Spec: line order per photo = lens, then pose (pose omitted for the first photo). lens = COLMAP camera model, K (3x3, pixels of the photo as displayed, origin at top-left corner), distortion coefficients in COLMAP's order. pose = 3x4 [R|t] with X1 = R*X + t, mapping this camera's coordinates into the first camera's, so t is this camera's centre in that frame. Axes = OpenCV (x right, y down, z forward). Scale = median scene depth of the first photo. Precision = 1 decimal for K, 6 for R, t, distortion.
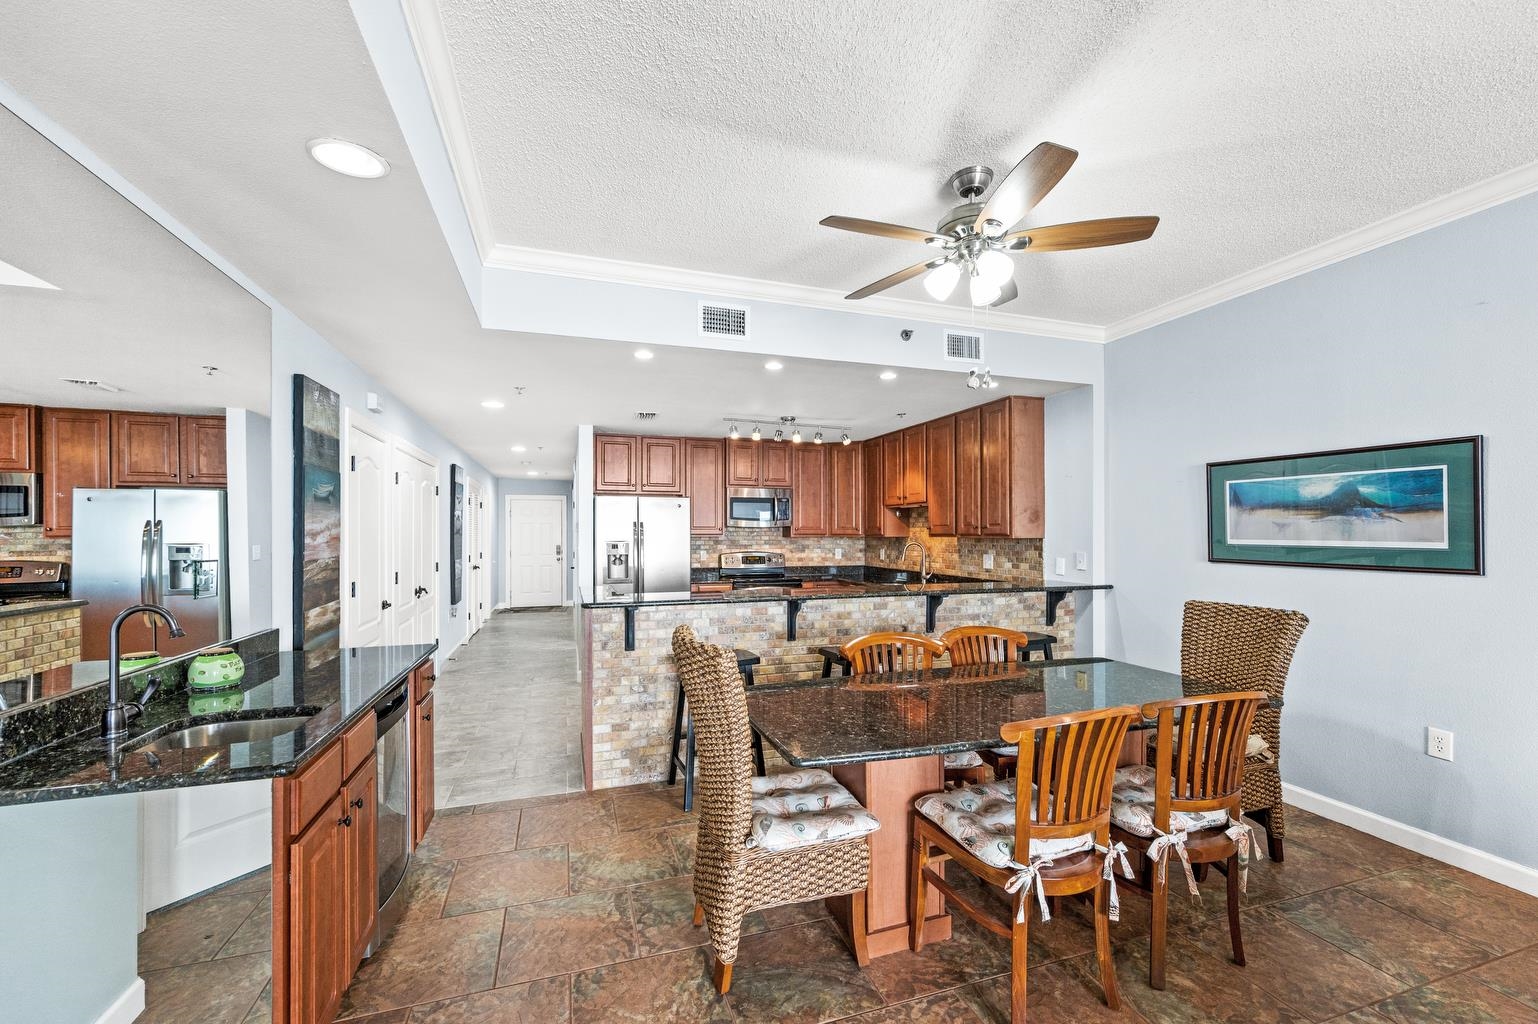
lens RADIAL K [[632.4, 0, 775.5], [0, 632.4, 530.6], [0, 0, 1]] dist [-0.003216, -0.000217]
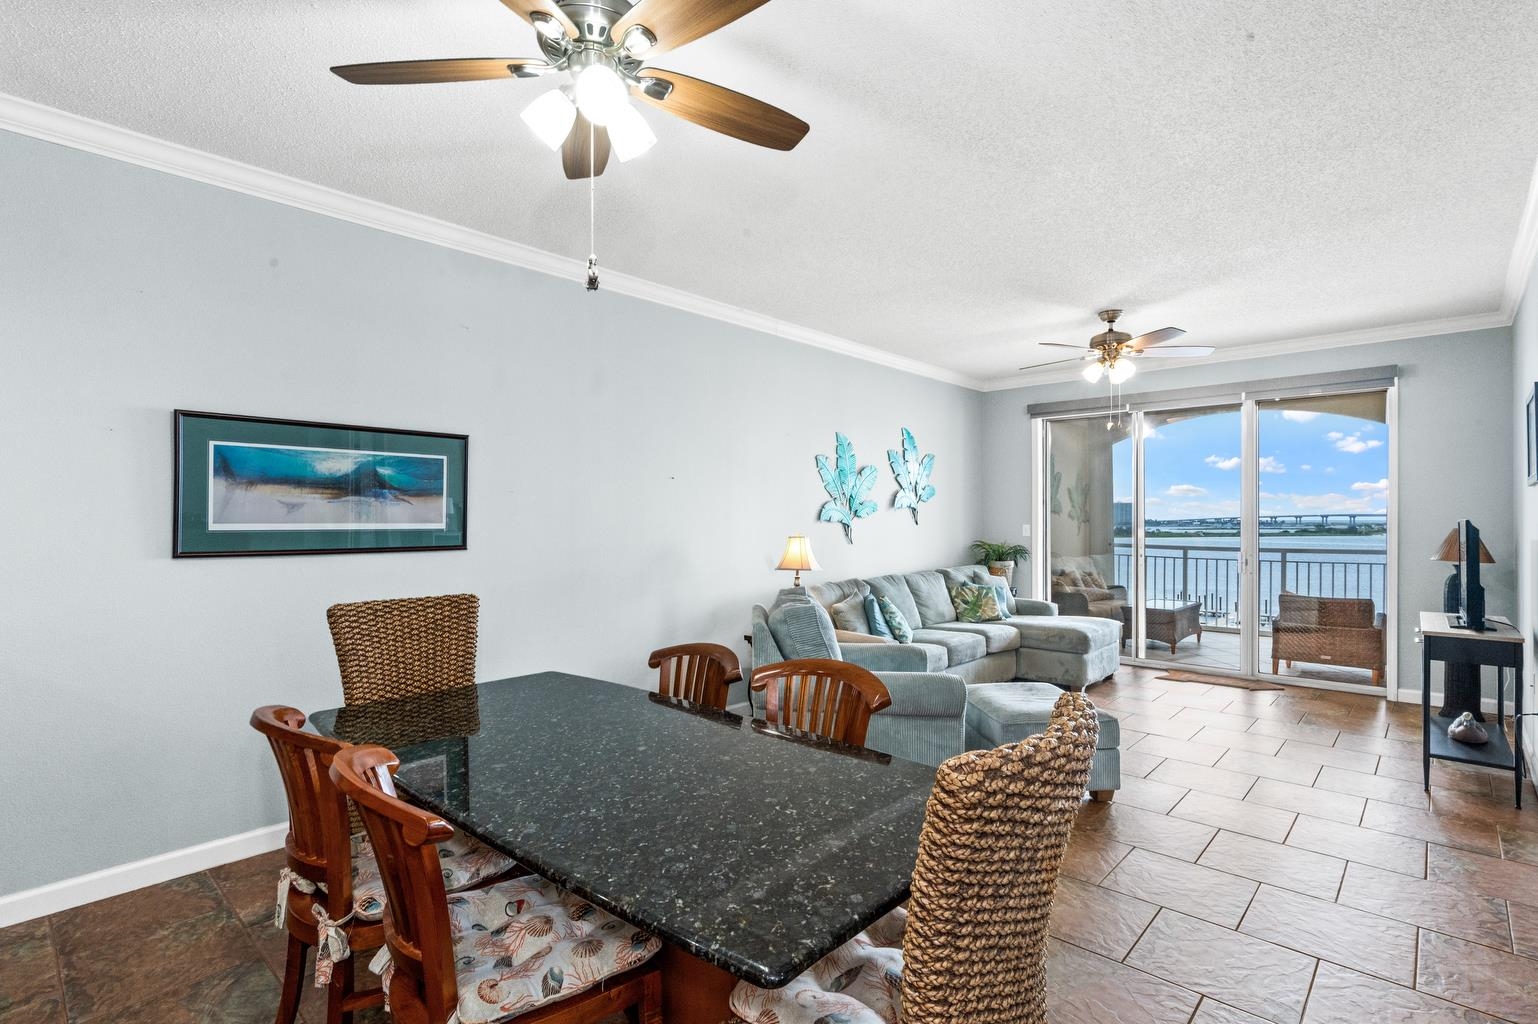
lens RADIAL K [[753.4, 0, 773.4], [0, 753.4, 521.7], [0, 0, 1]] dist [-0.000874, 0.002663]
pose [[-0.494455, 0.002143, 0.869201, -0.319948], [0.002426, 0.999996, -0.001086, 0.013975], [-0.869200, 0.001572, -0.494459, 0.874856]]
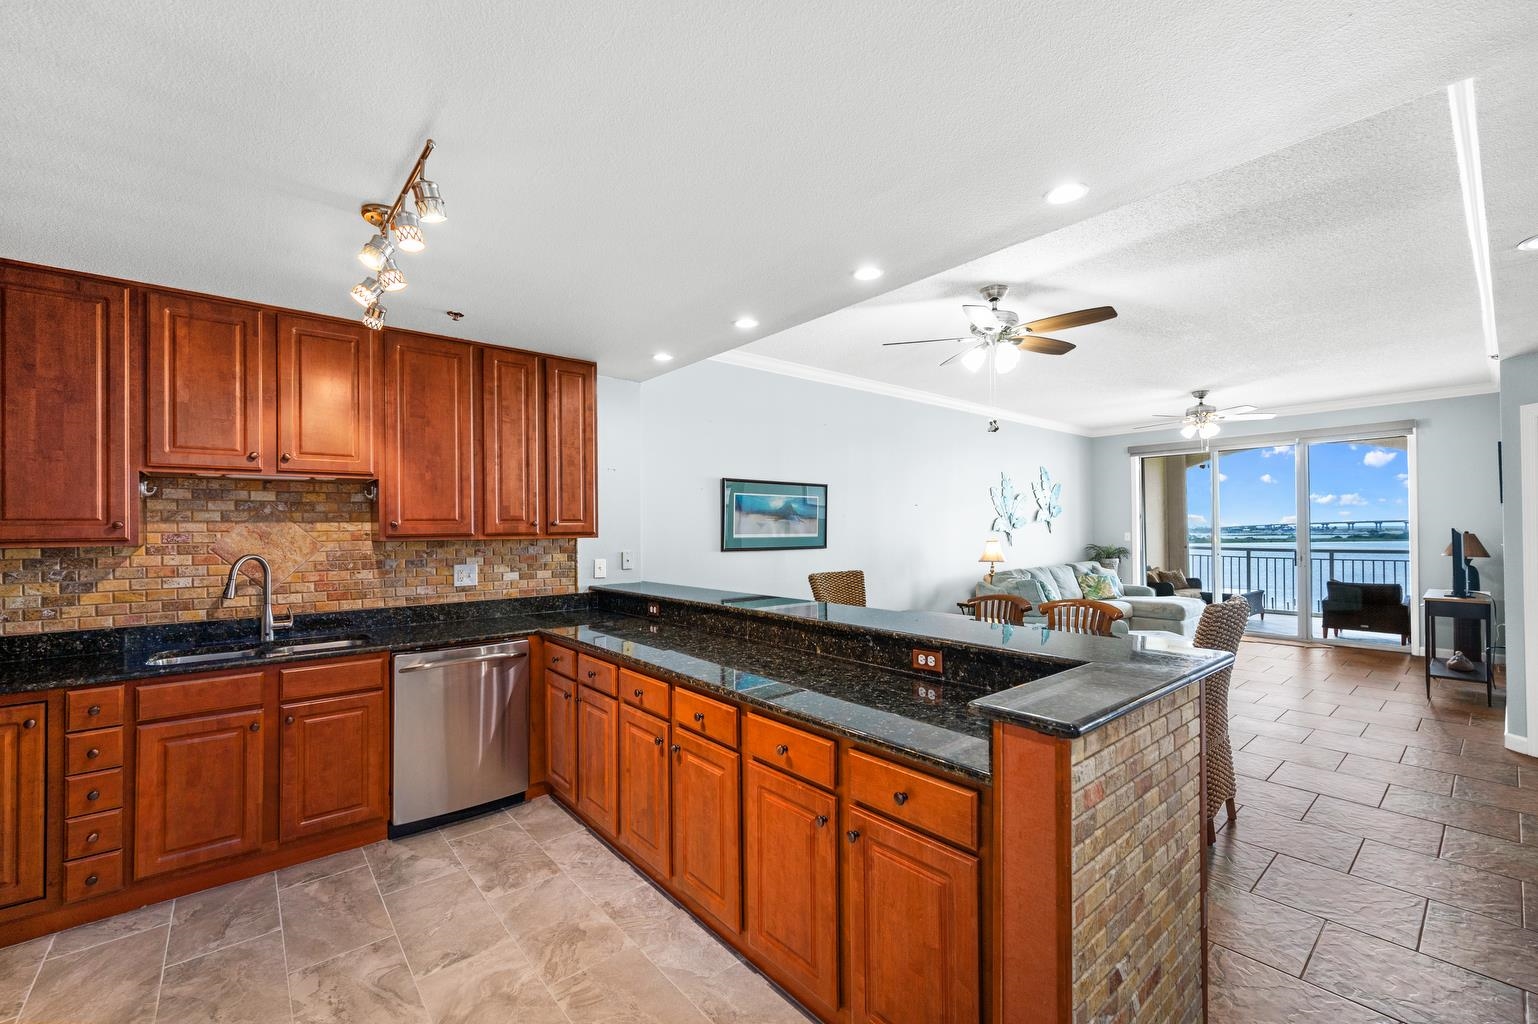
lens RADIAL K [[632.4, 0, 772.4], [0, 632.4, 523.5], [0, 0, 1]] dist [-0.003216, -0.000217]
pose [[-0.374407, 0.014724, 0.927148, -0.620167], [0.007443, 0.999889, -0.012874, 0.008296], [-0.927235, 0.002080, -0.374475, 1.453141]]
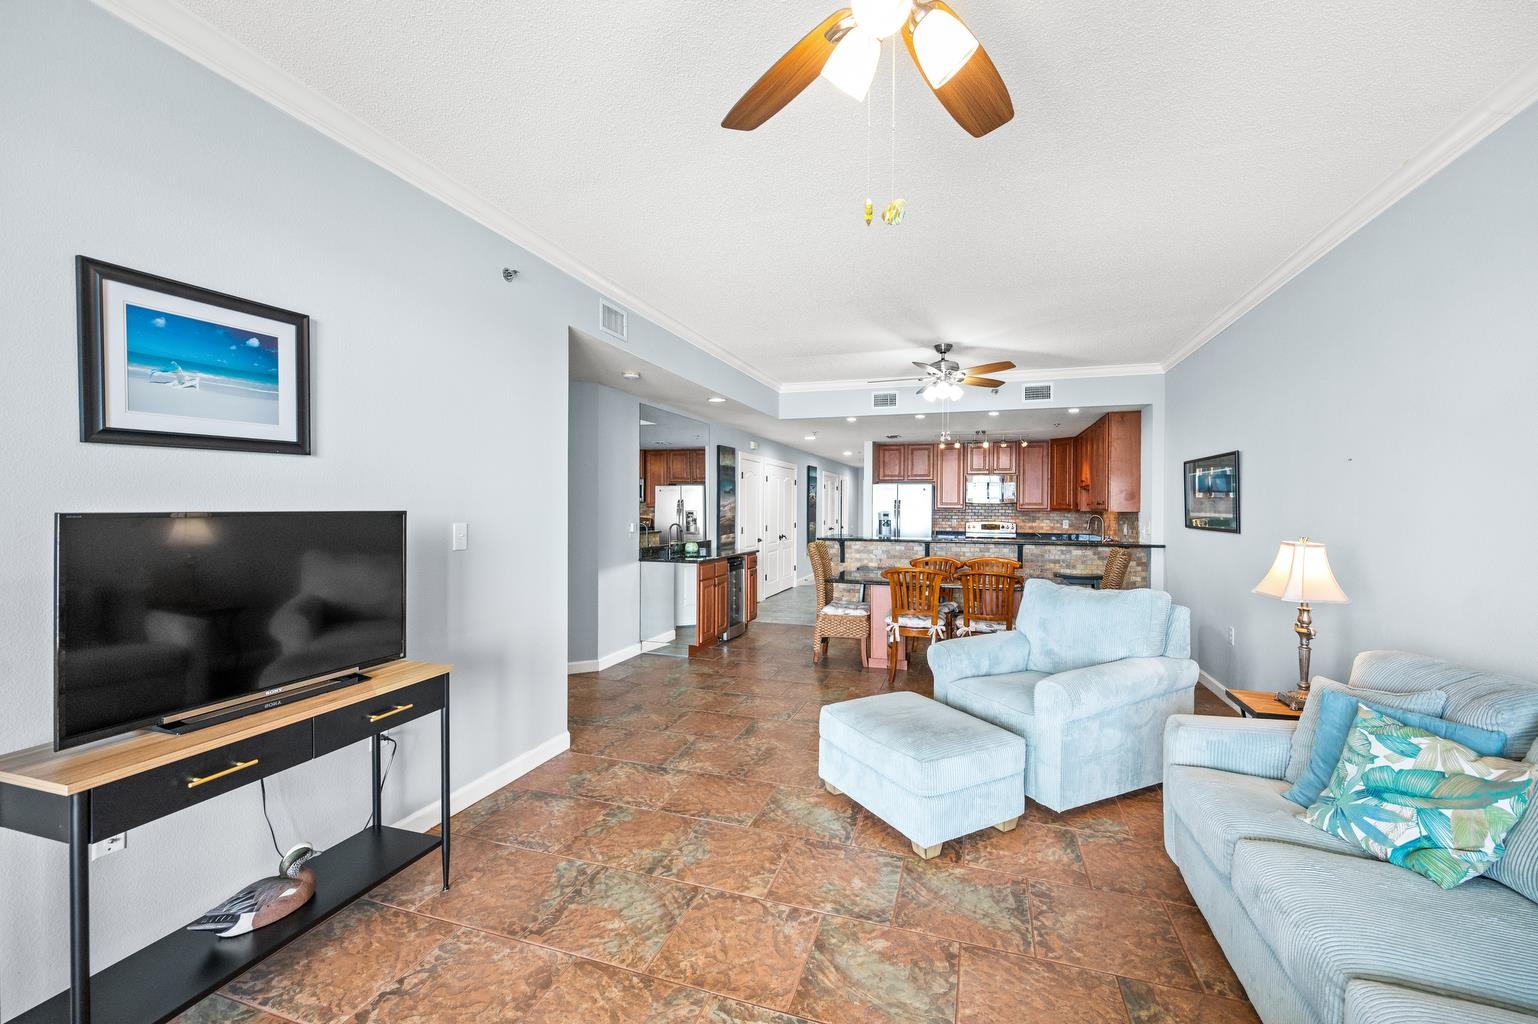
lens RADIAL K [[632.4, 0, 773.0], [0, 632.4, 512.7], [0, 0, 1]] dist [-0.003216, -0.000217]
pose [[0.801438, 0.010926, -0.597978, 0.821302], [-0.004540, 0.999915, 0.012186, 0.000766], [0.598061, -0.007051, 0.801420, -0.799559]]
